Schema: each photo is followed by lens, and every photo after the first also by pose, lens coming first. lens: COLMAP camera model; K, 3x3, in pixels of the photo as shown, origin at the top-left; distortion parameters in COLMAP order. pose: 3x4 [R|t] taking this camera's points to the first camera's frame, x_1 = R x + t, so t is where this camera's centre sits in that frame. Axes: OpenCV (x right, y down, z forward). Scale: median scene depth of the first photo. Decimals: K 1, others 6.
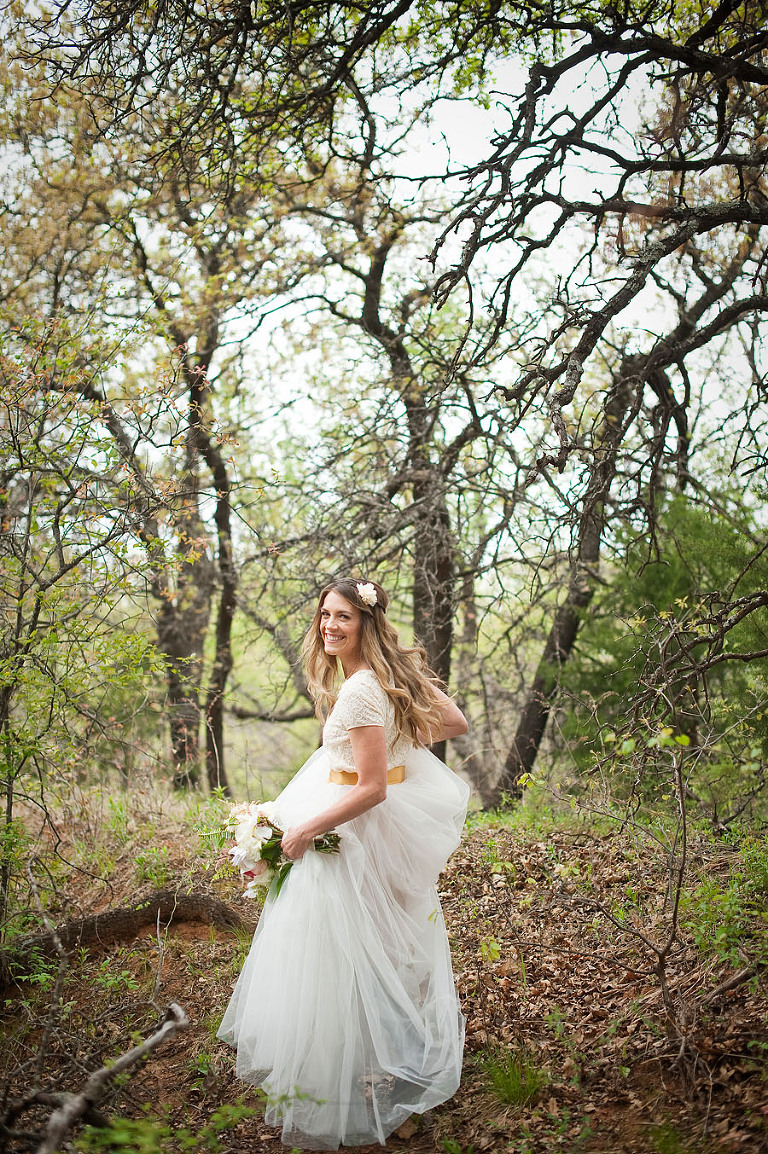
lens RADIAL K [[1635.8, 0, 384.0], [0, 1635.8, 577.0], [0, 0, 1]] dist [-0.135344, -0.085569]
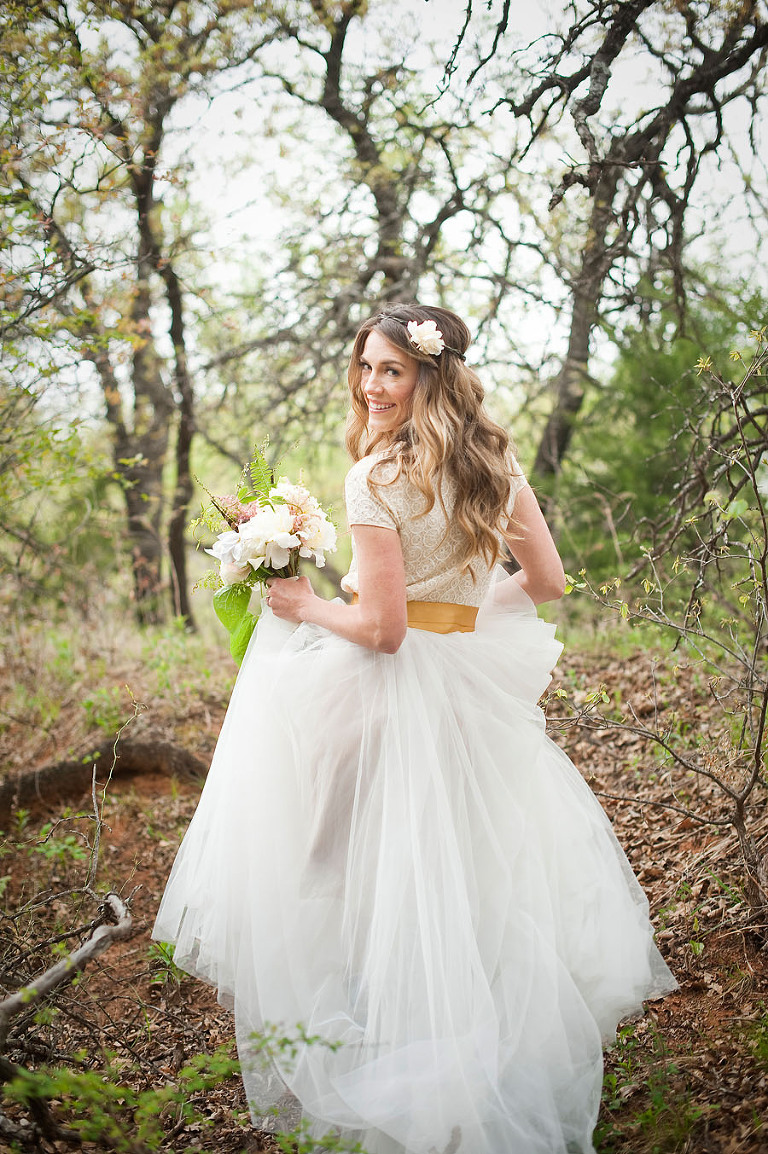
lens RADIAL K [[1635.8, 0, 384.0], [0, 1635.8, 577.0], [0, 0, 1]] dist [-0.135344, -0.085569]
pose [[0.999288, -0.032730, 0.018751, -0.007897], [0.030711, 0.994578, 0.099358, 0.025220], [-0.021901, -0.098712, 0.994875, 0.137833]]
